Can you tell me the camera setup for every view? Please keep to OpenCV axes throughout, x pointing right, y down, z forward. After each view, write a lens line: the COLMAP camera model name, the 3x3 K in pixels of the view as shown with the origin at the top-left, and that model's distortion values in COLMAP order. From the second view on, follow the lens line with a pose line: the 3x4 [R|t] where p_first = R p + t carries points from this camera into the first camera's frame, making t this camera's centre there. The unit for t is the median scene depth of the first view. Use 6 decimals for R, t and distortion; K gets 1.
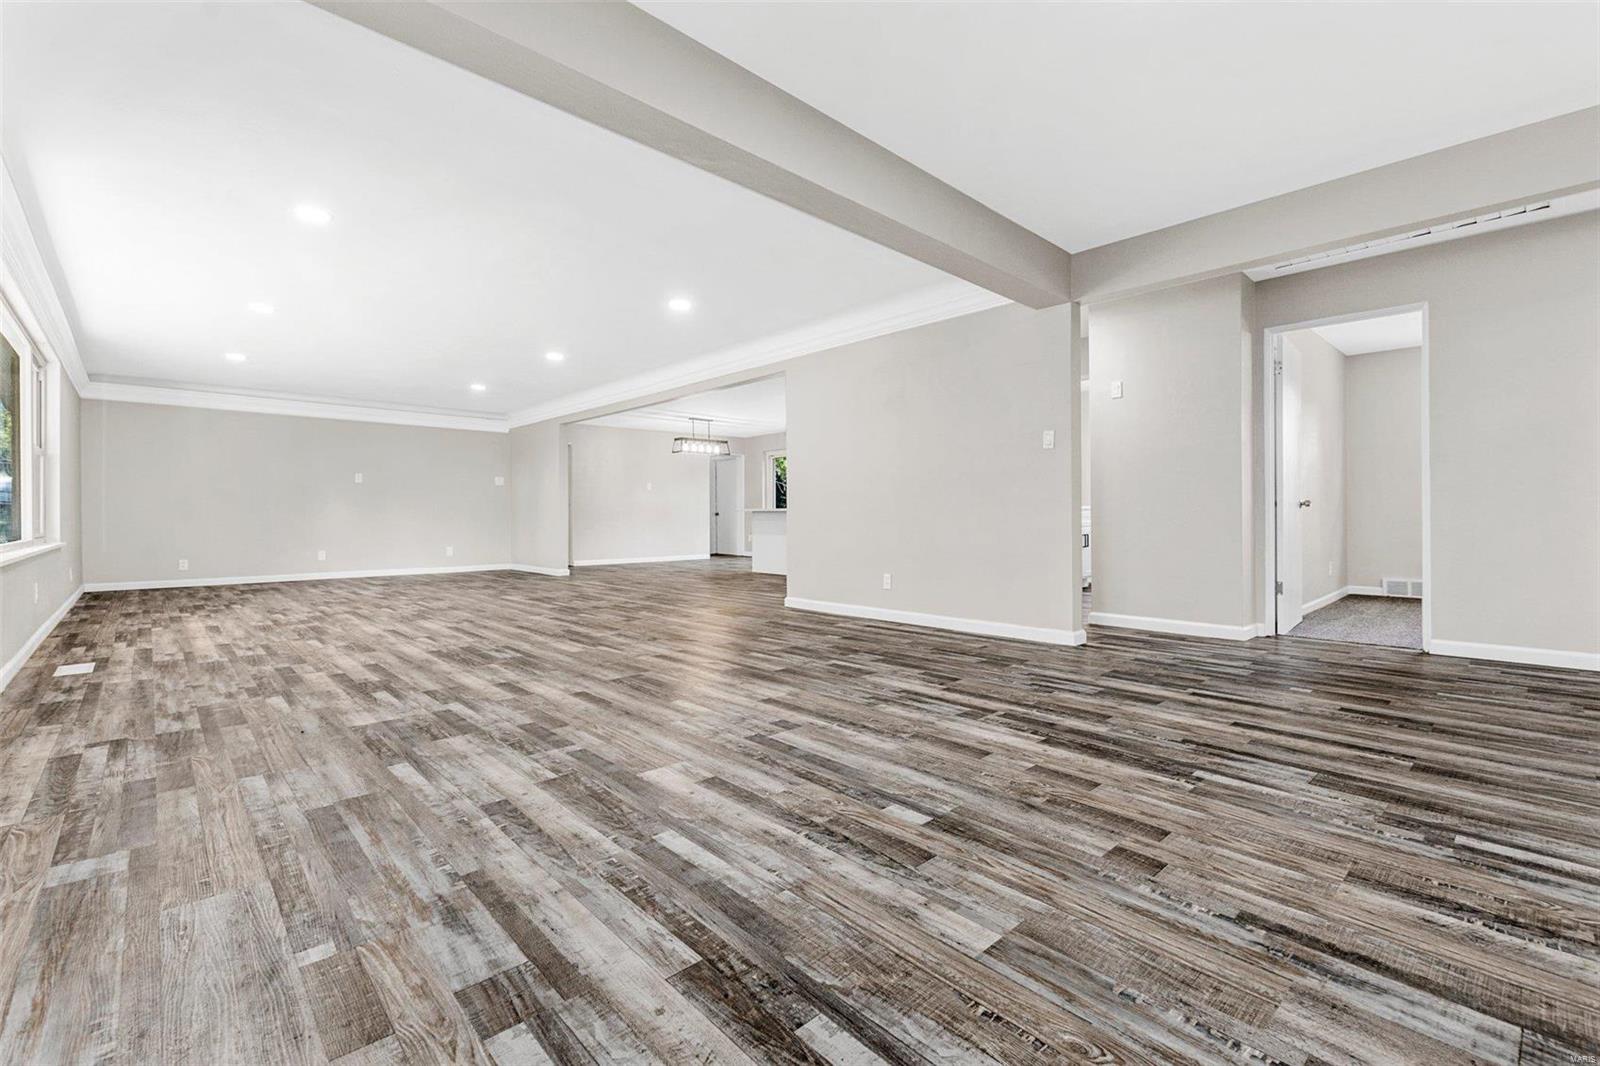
lens RADIAL K [[697.0, 0, 796.6], [0, 697.0, 526.8], [0, 0, 1]] dist [-0.001297, -0.001394]
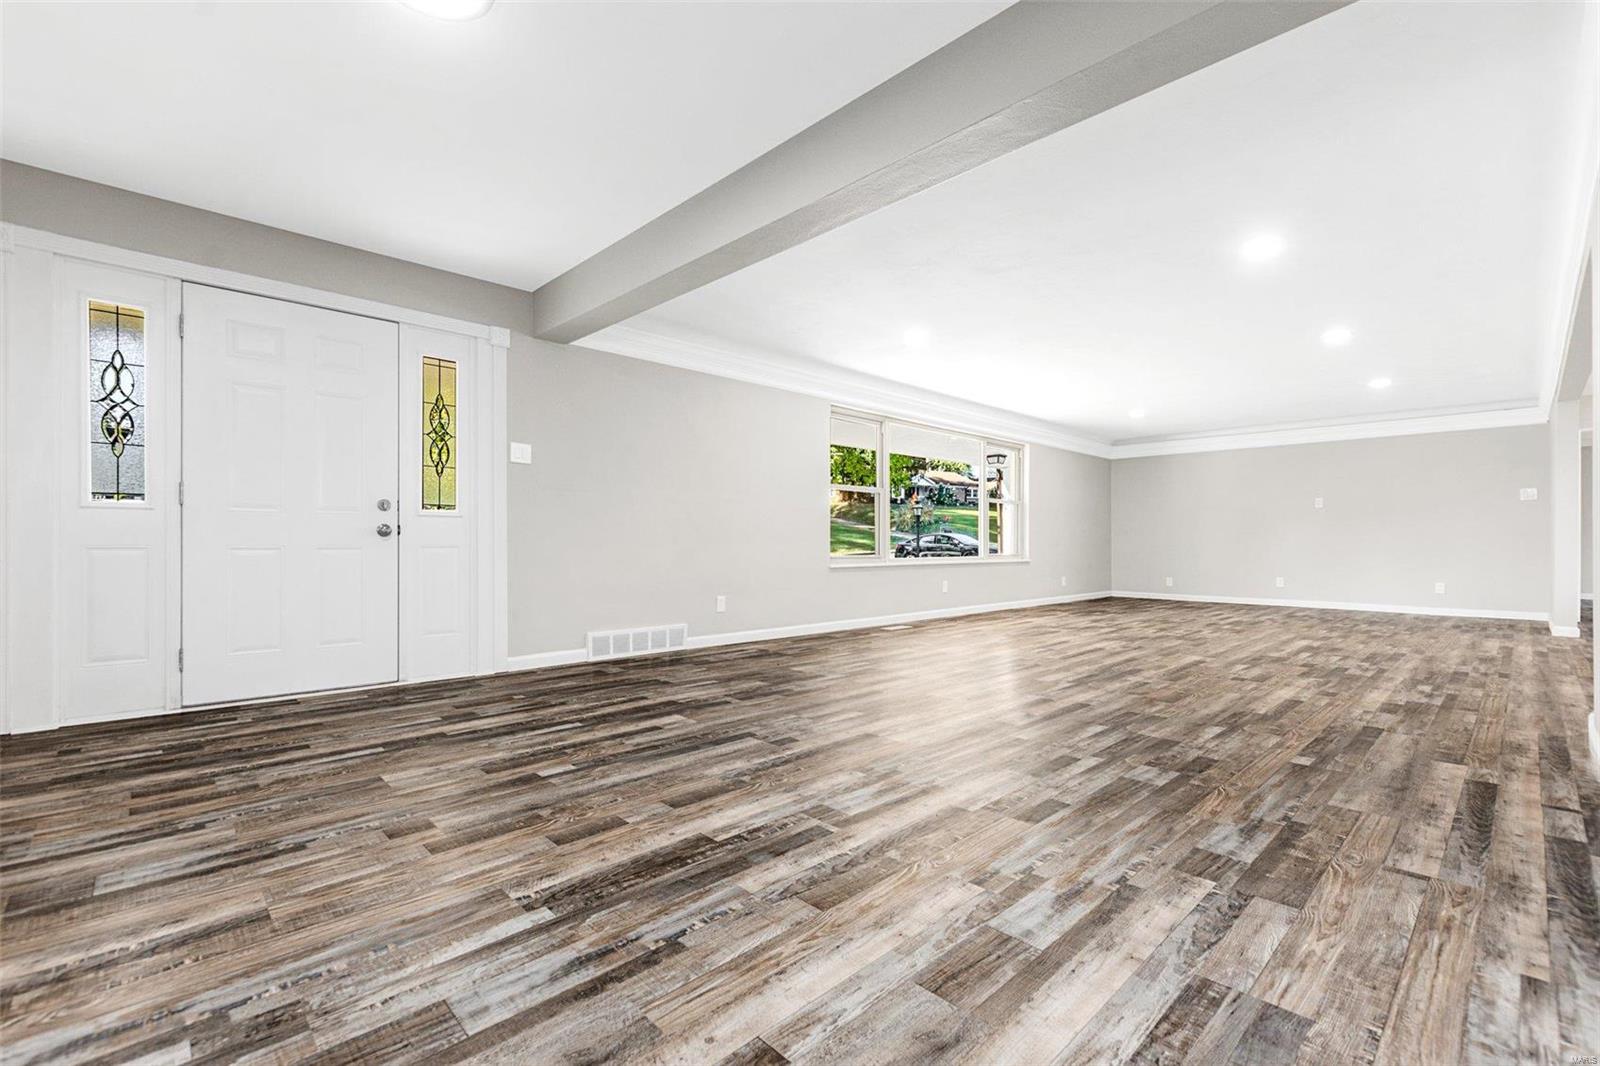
lens RADIAL K [[697.0, 0, 796.5], [0, 697.0, 533.9], [0, 0, 1]] dist [-0.001297, -0.001394]
pose [[0.019002, -0.007759, -0.999789, 1.519255], [-0.020276, 0.999761, -0.008144, -0.029379], [0.999614, 0.020427, 0.018840, 1.457623]]
